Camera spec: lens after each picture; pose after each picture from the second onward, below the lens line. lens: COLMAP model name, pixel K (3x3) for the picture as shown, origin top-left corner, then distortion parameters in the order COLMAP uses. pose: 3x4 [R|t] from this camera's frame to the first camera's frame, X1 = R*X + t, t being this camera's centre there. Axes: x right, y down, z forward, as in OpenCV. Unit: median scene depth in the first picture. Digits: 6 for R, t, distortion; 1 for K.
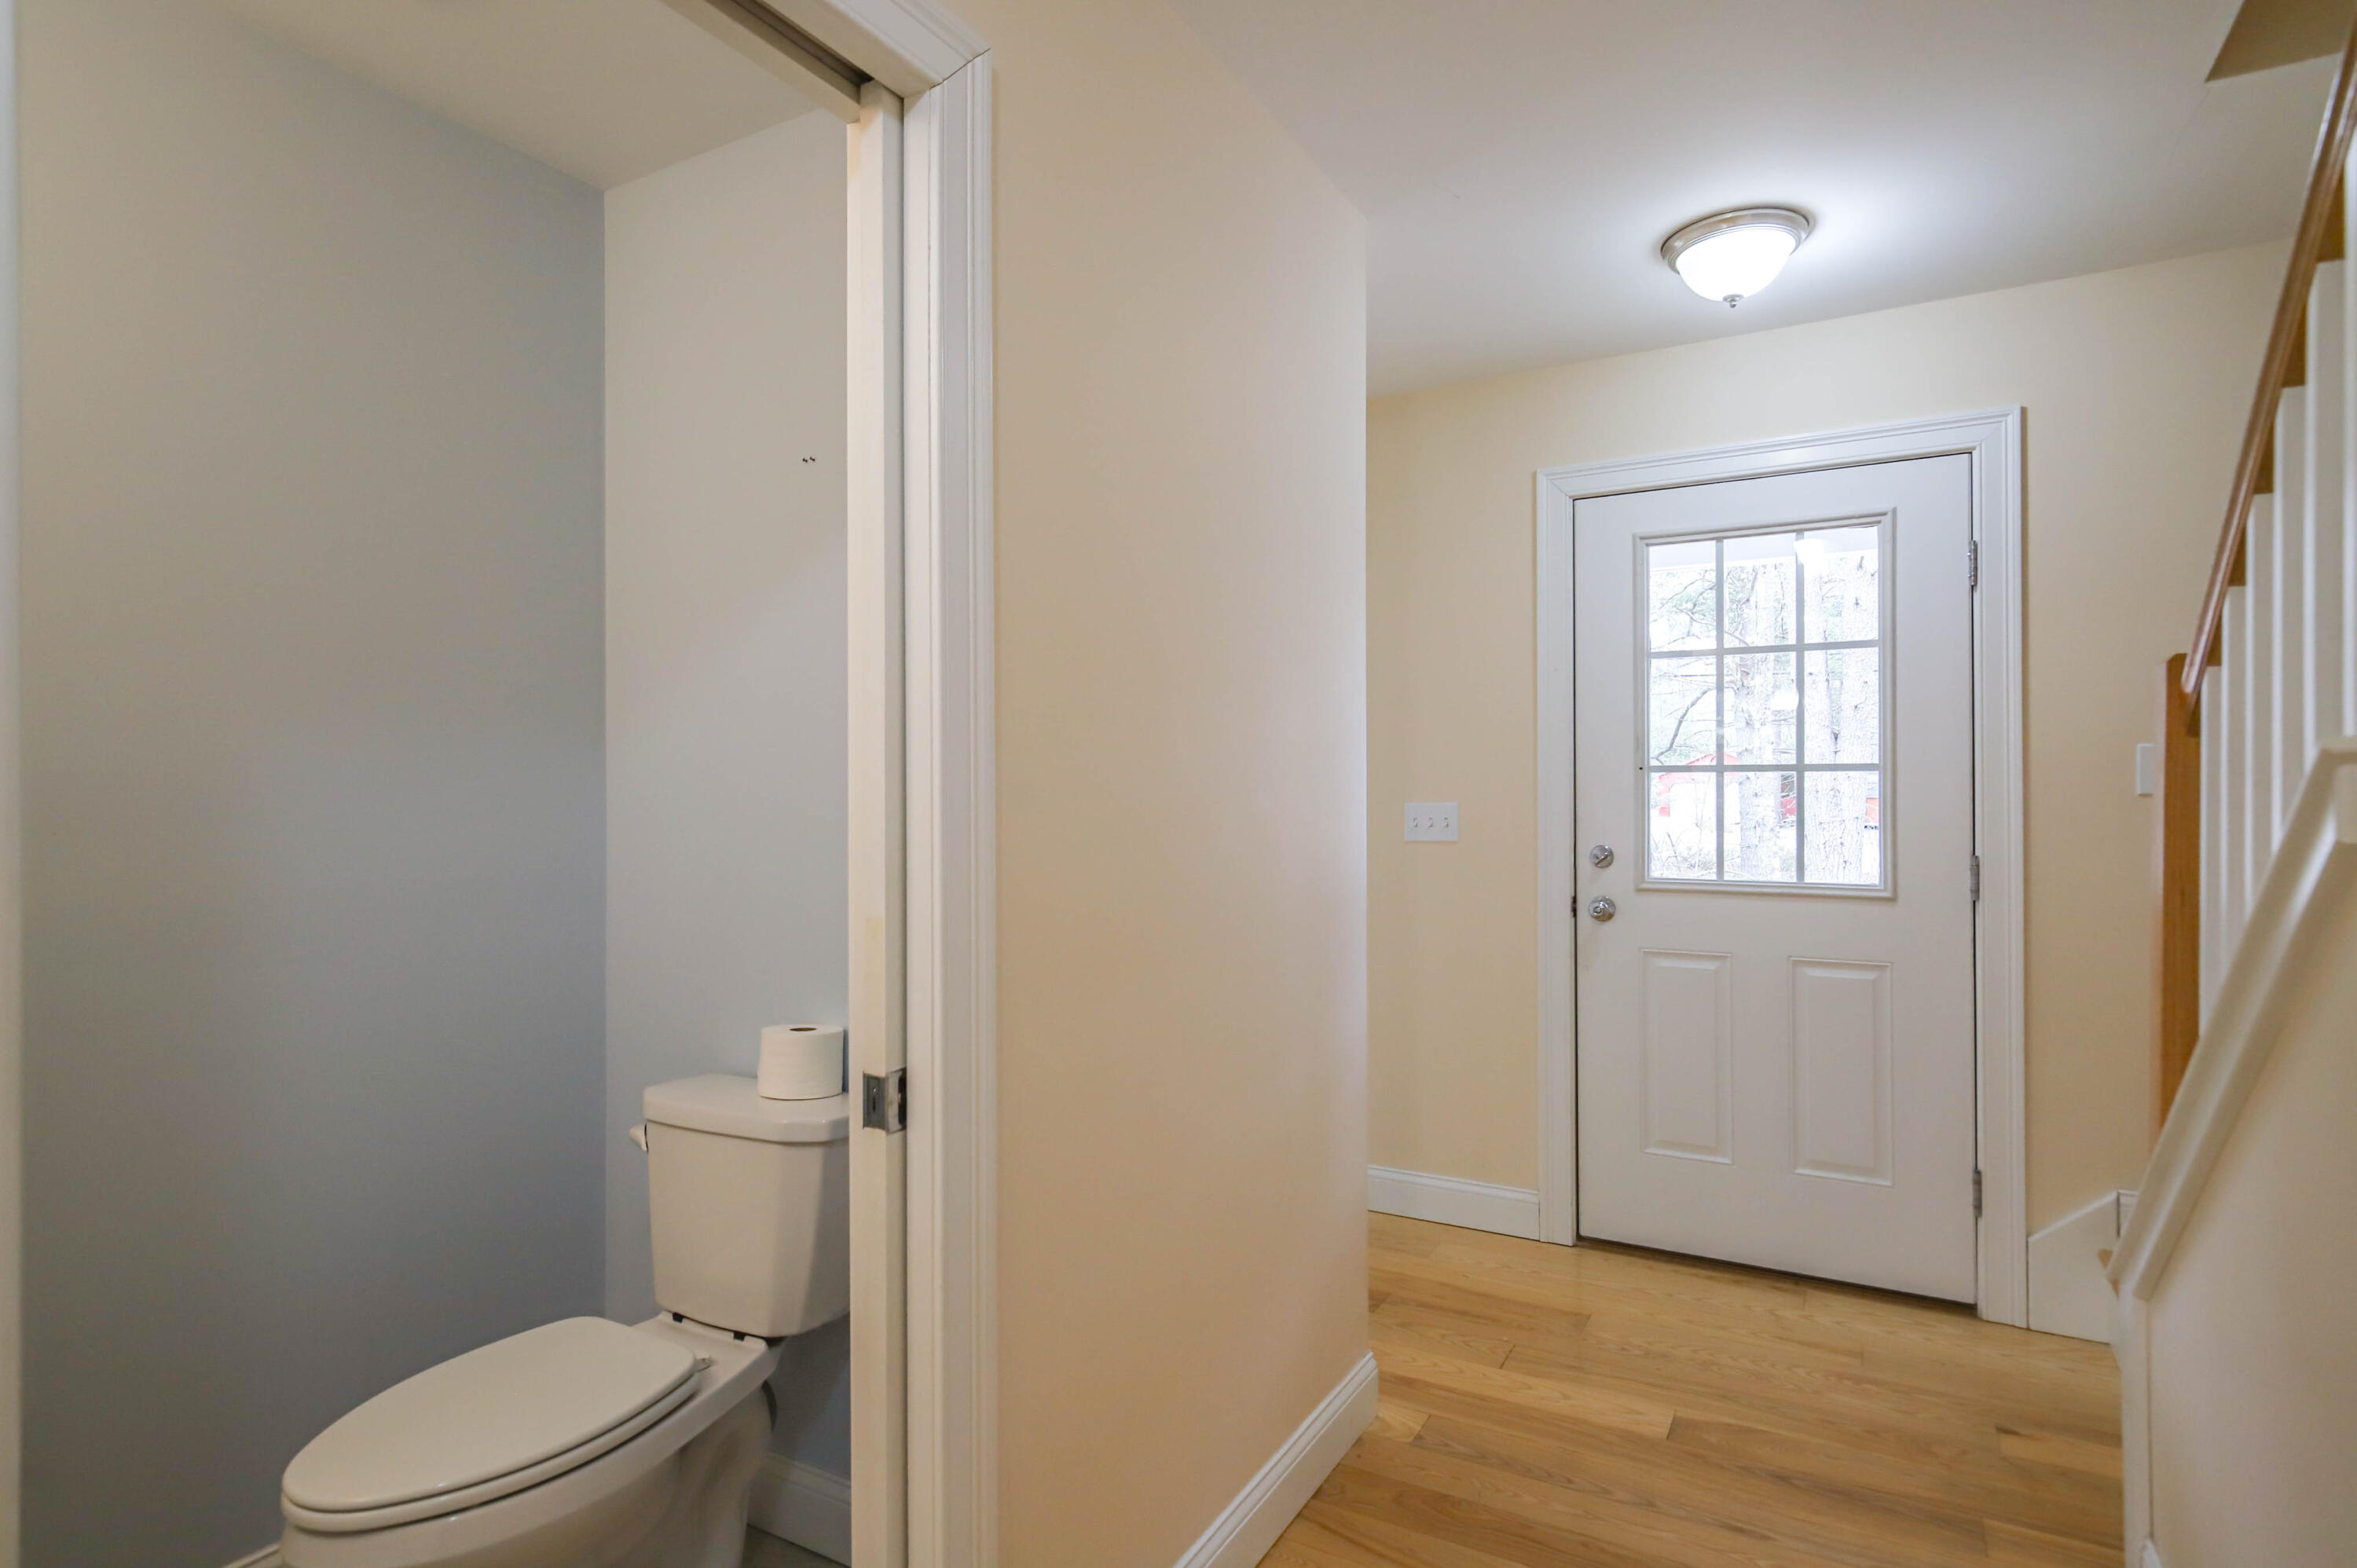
lens RADIAL K [[1223.3, 0, 1178.2], [0, 1223.3, 784.9], [0, 0, 1]] dist [0.011460, -0.000594]
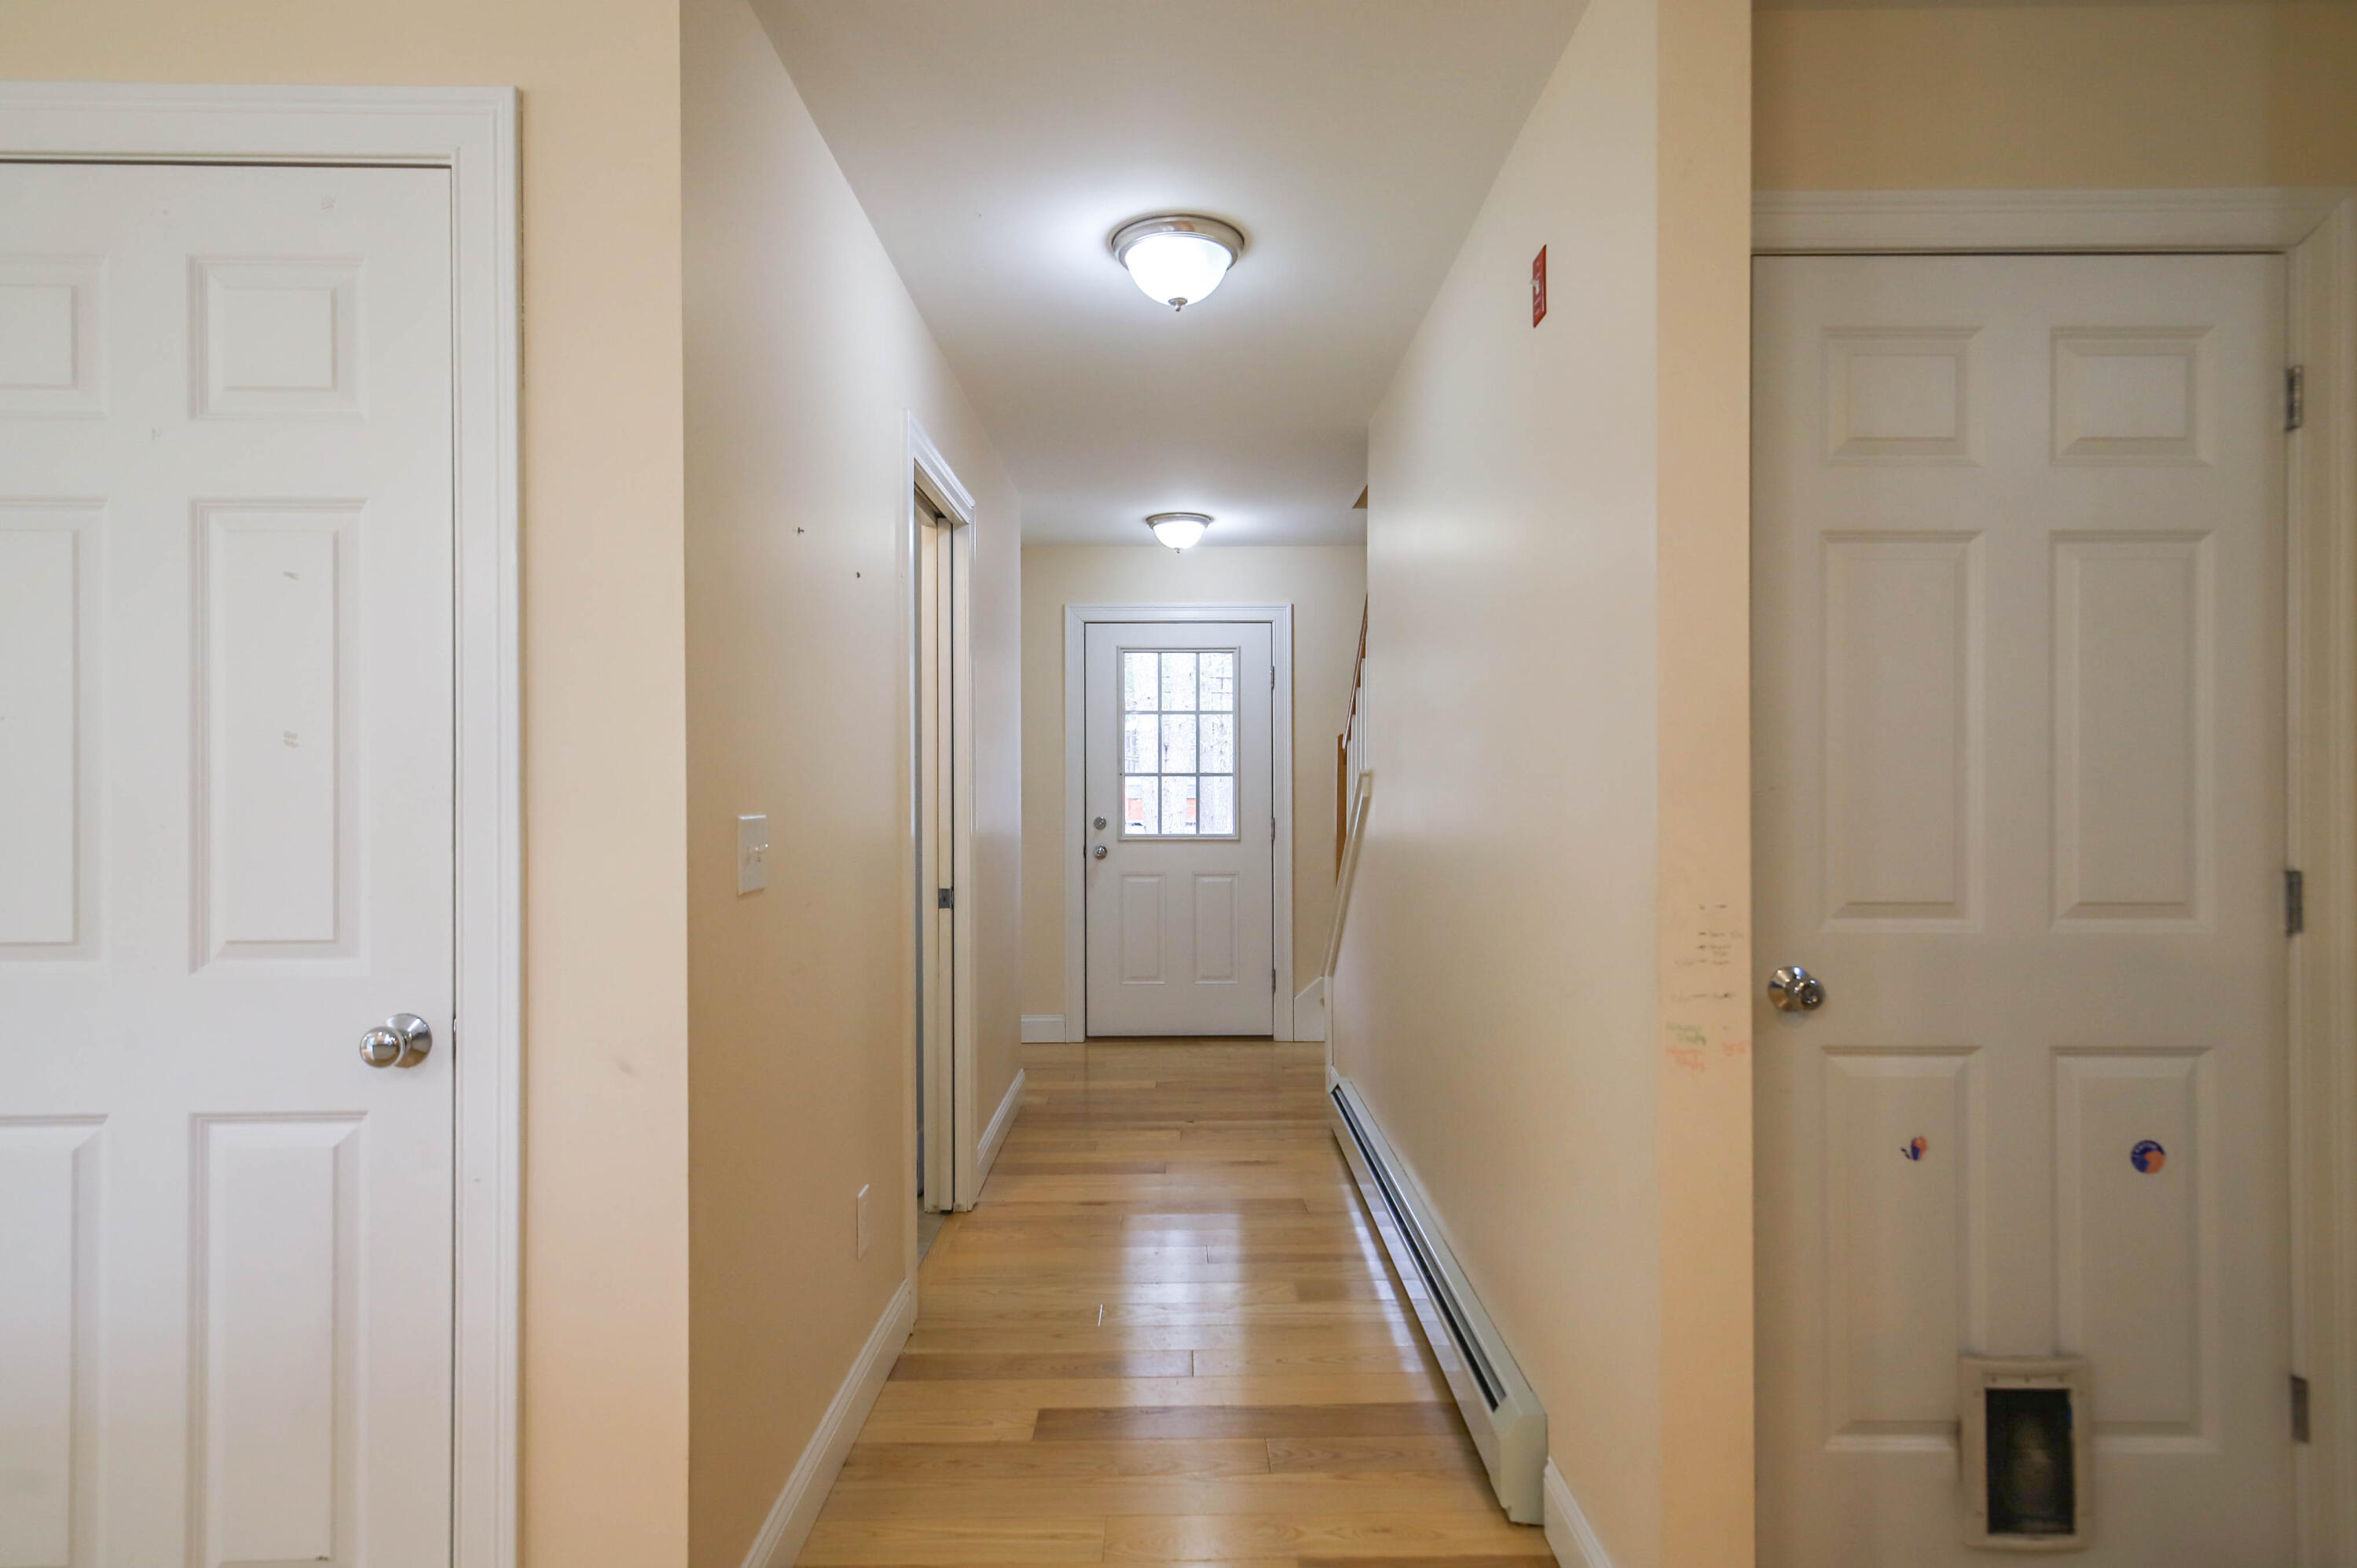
lens RADIAL K [[1284.3, 0, 1180.0], [0, 1284.3, 782.6], [0, 0, 1]] dist [0.000021, 0.000001]
pose [[0.868514, 0.003670, 0.495651, -0.521528], [-0.001718, 0.999989, -0.004394, 0.007558], [-0.495662, 0.002965, 0.868511, -0.745068]]
